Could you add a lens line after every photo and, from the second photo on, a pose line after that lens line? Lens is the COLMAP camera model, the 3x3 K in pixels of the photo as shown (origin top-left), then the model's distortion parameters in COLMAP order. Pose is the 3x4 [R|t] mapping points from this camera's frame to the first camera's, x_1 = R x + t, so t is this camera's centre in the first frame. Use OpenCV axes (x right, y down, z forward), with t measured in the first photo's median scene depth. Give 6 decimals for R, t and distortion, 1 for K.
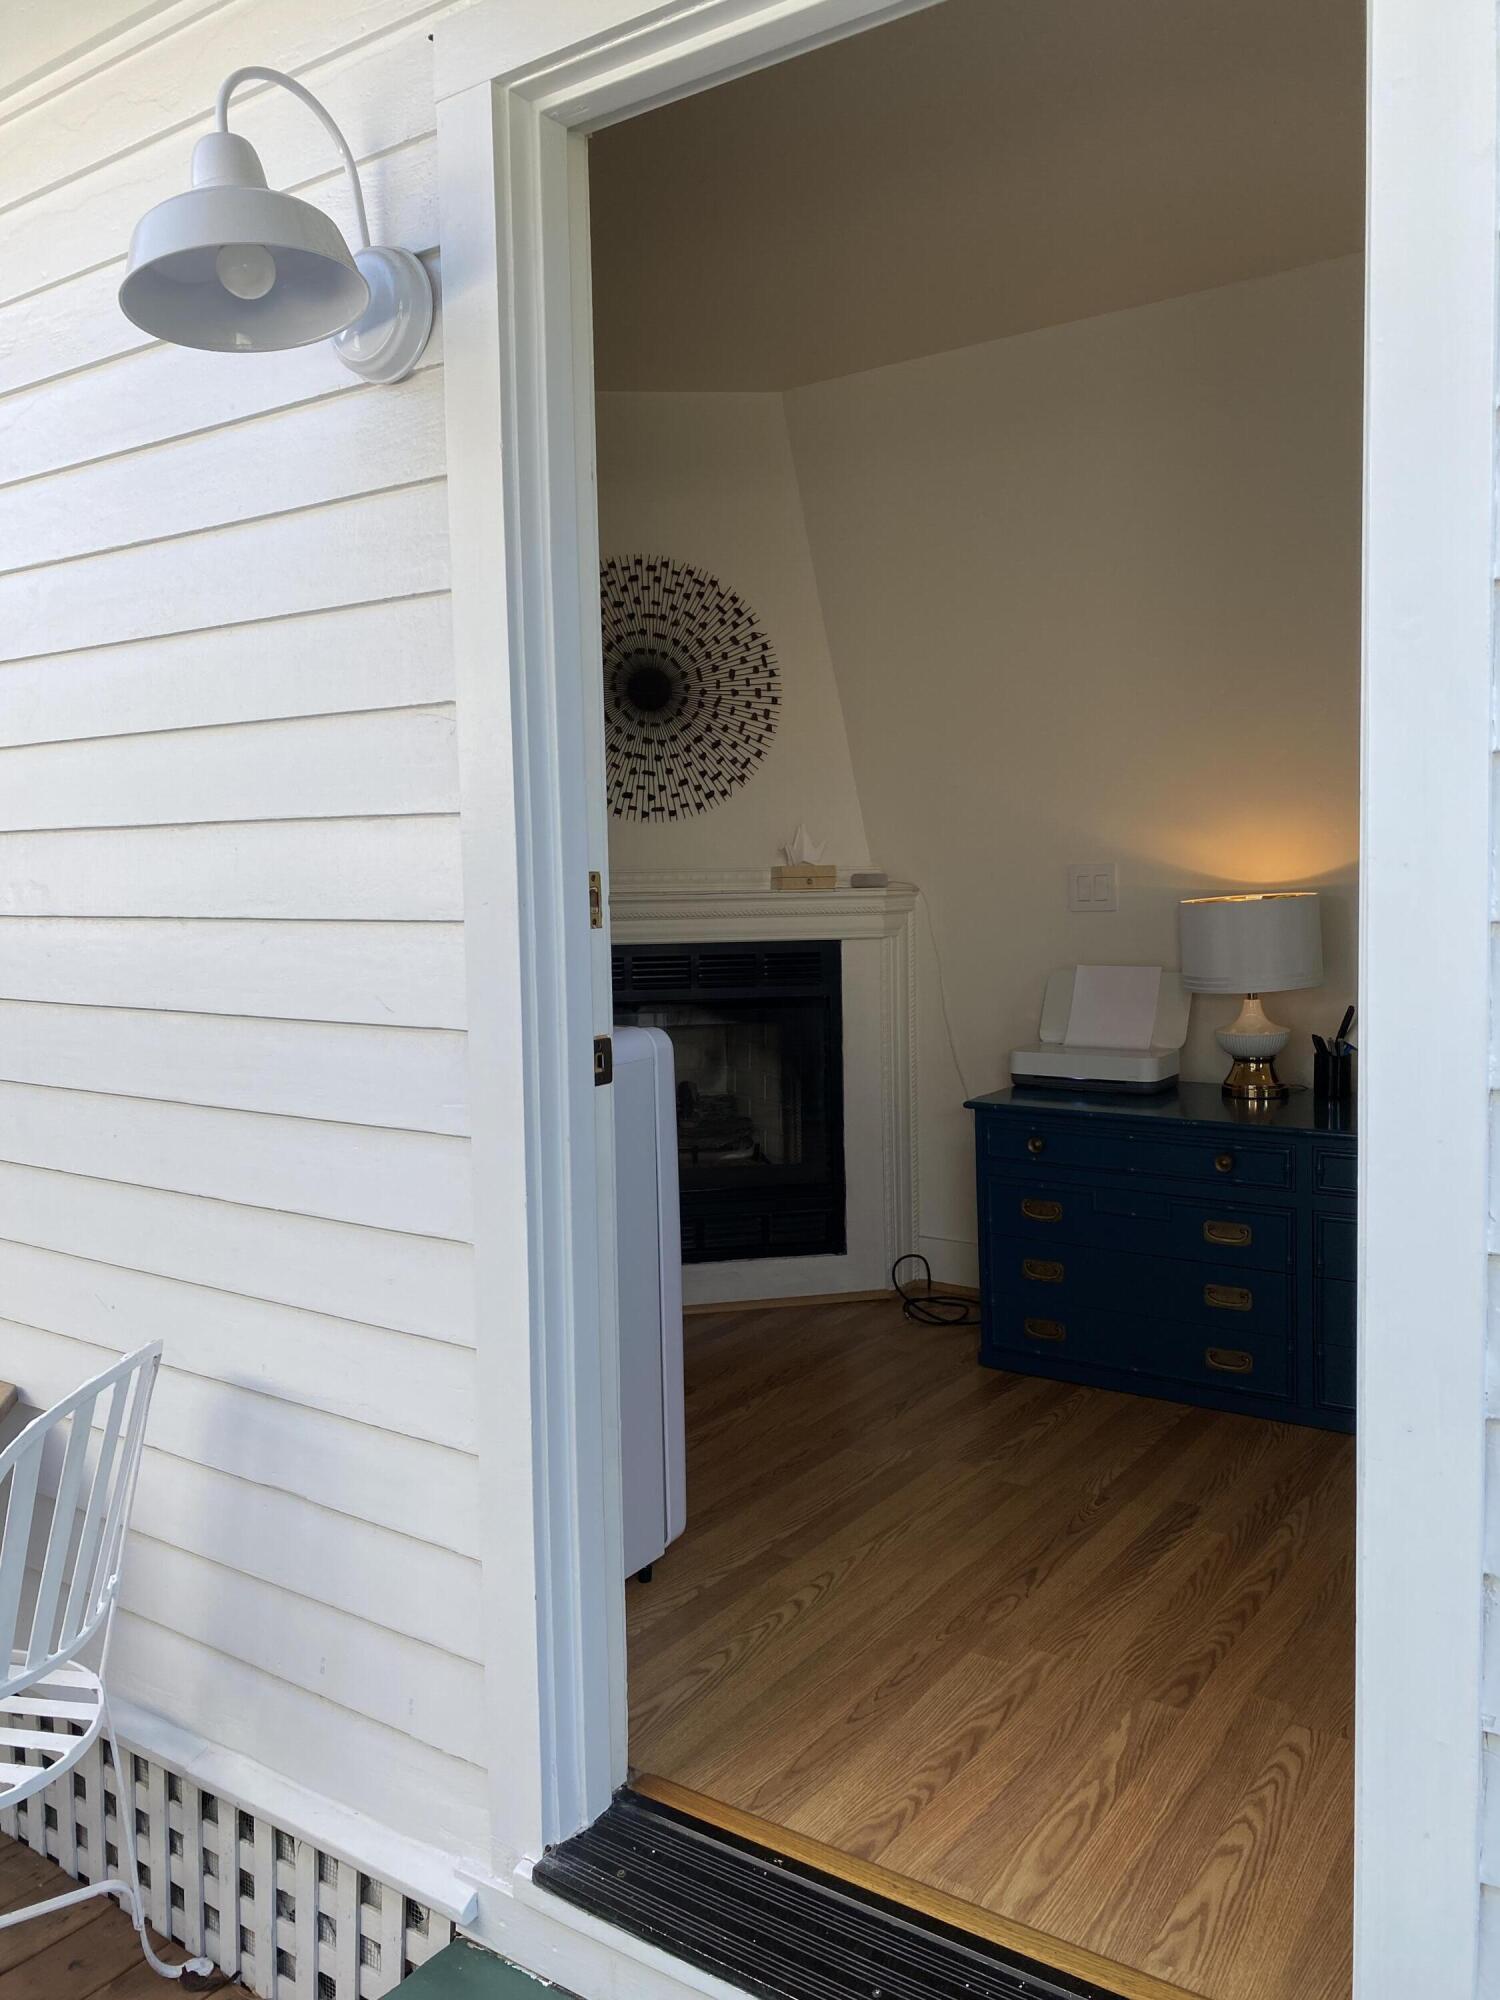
lens RADIAL K [[1515.6, 0, 744.9], [0, 1515.6, 1000.9], [0, 0, 1]] dist [0.003188, -0.002069]
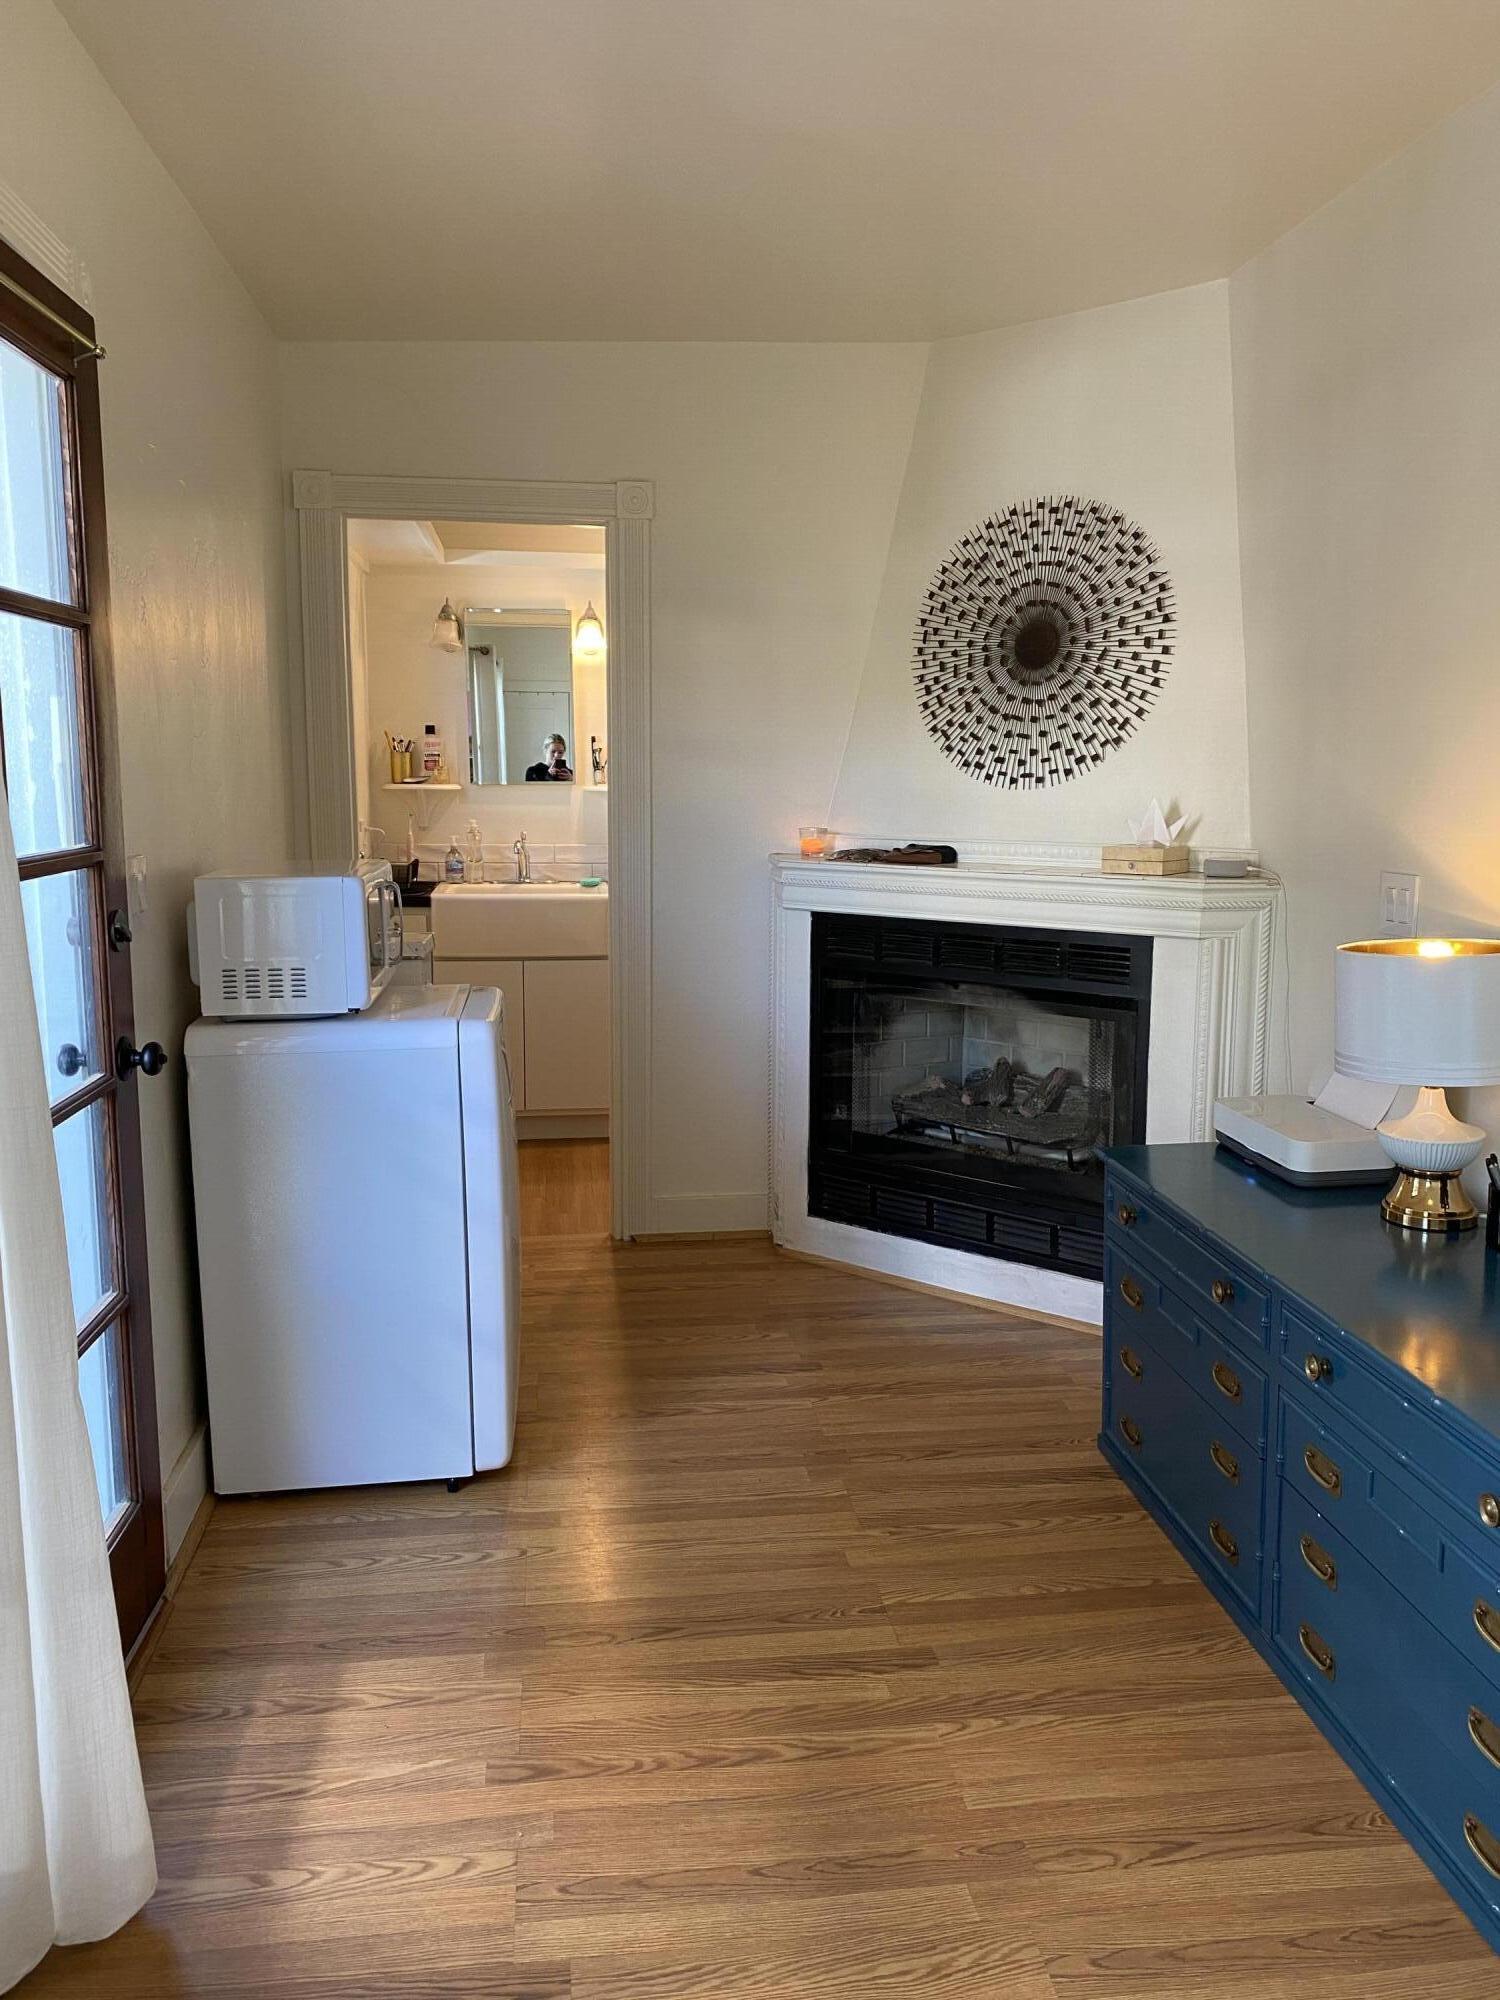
lens RADIAL K [[1515.6, 0, 744.9], [0, 1515.6, 1000.9], [0, 0, 1]] dist [0.003188, -0.002069]
pose [[0.665951, 0.131861, -0.734249, 0.529483], [-0.066595, 0.990833, 0.117540, -0.085691], [0.743017, -0.029379, 0.668627, 0.235331]]
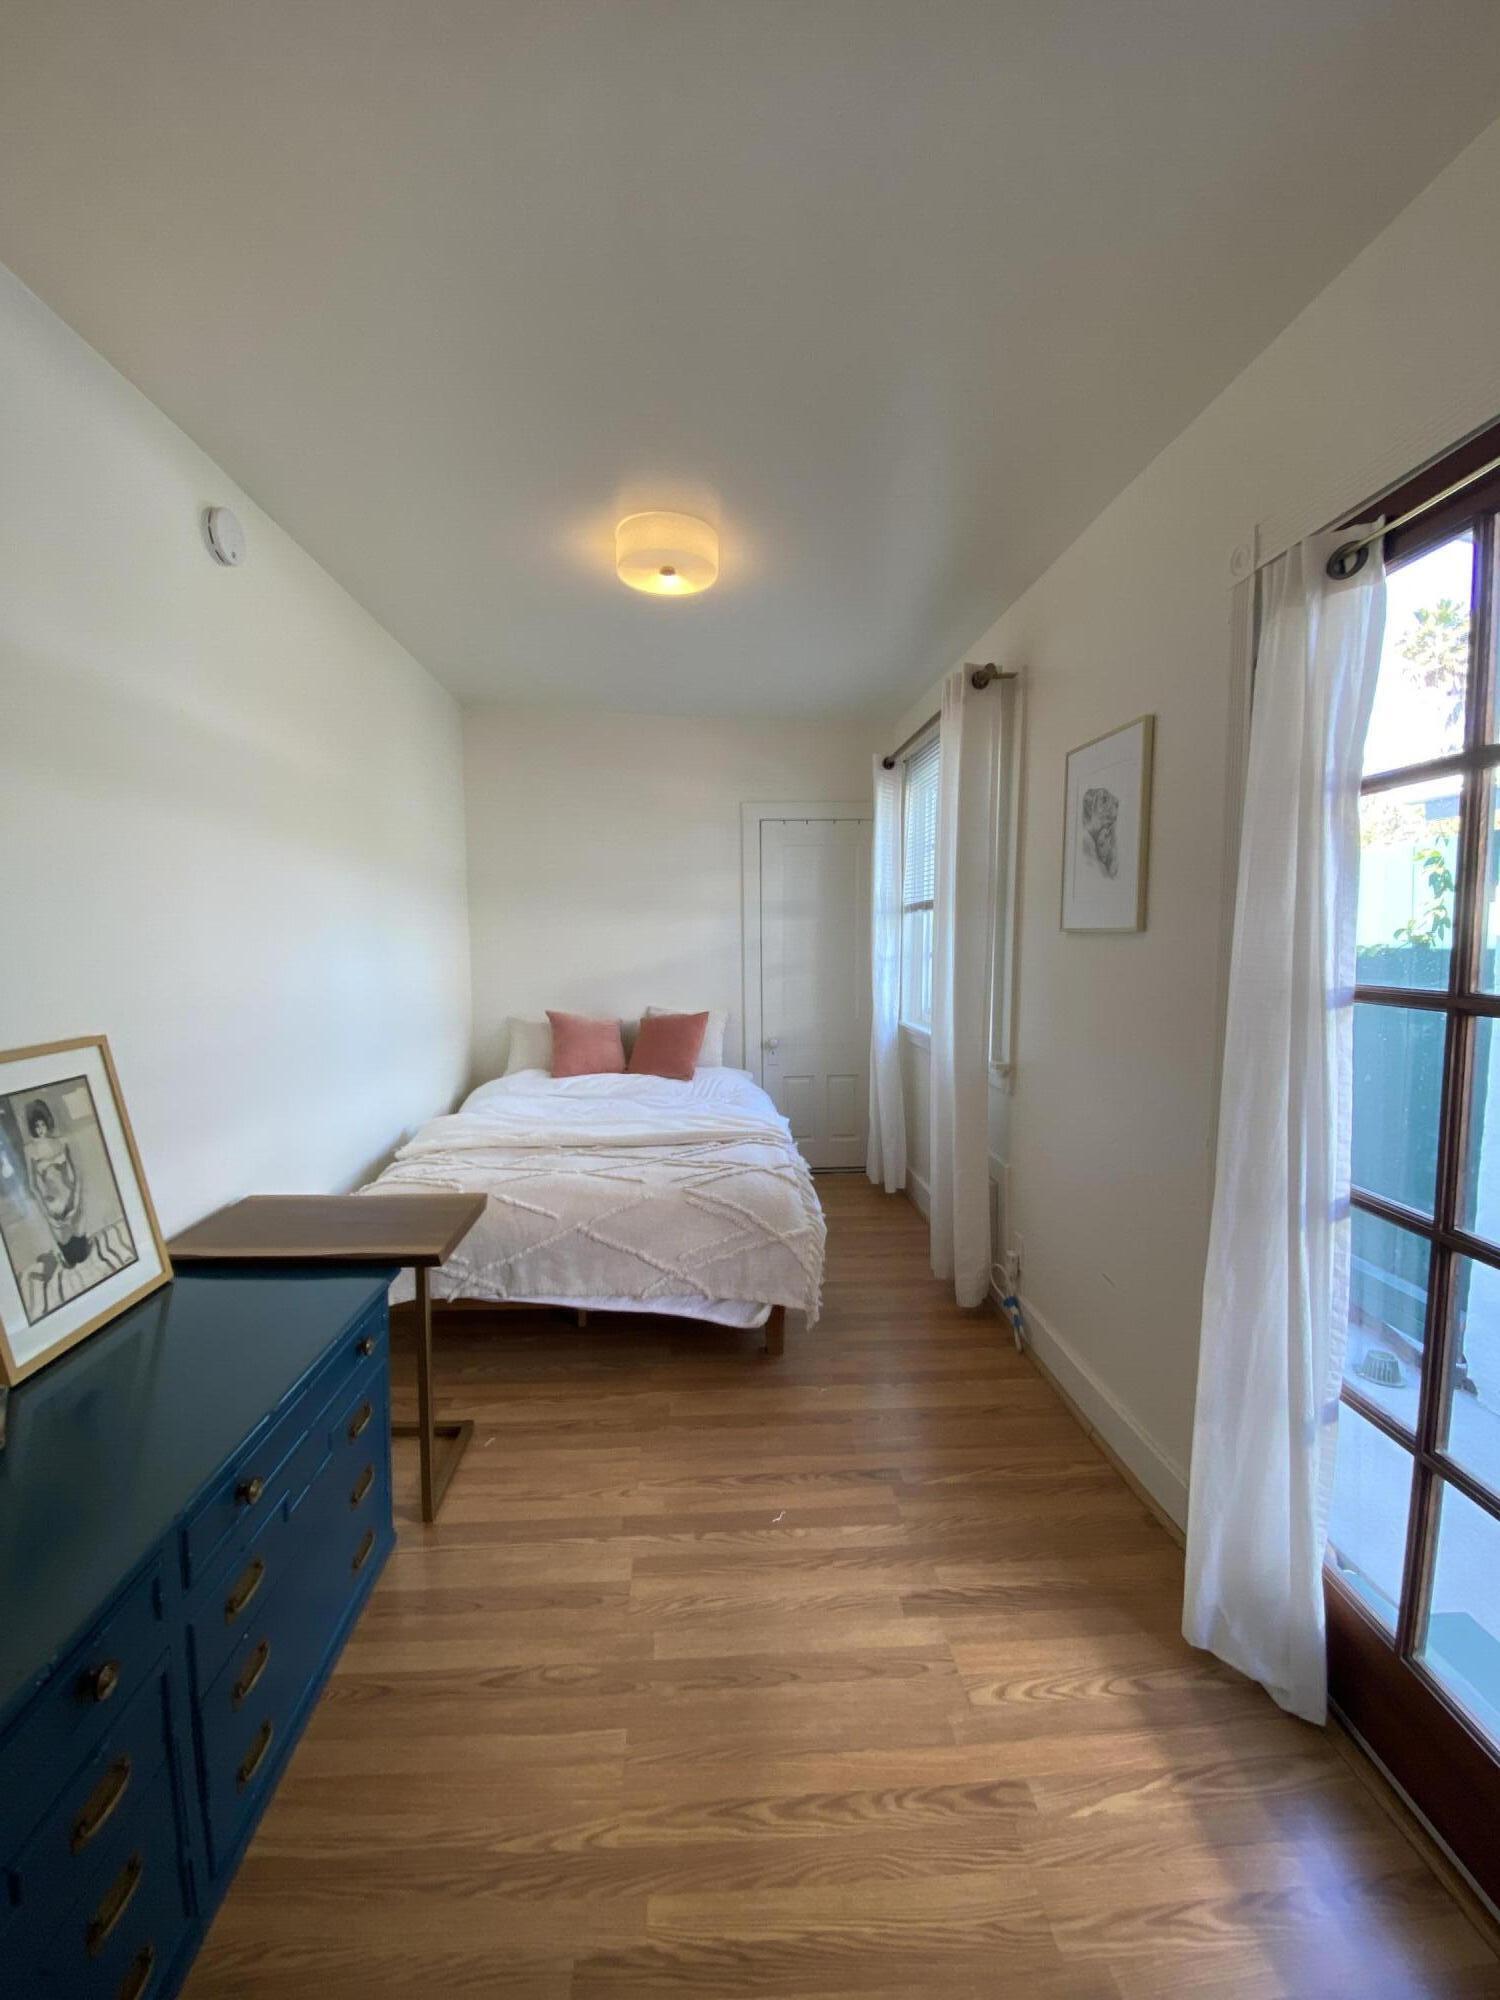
lens RADIAL K [[802.6, 0, 745.9], [0, 802.6, 990.2], [0, 0, 1]] dist [0.030712, -0.024164]
pose [[-0.617223, -0.040424, 0.785749, -0.019854], [0.070786, 0.991776, 0.106628, -0.106898], [-0.783597, 0.121434, -0.609286, 0.729937]]
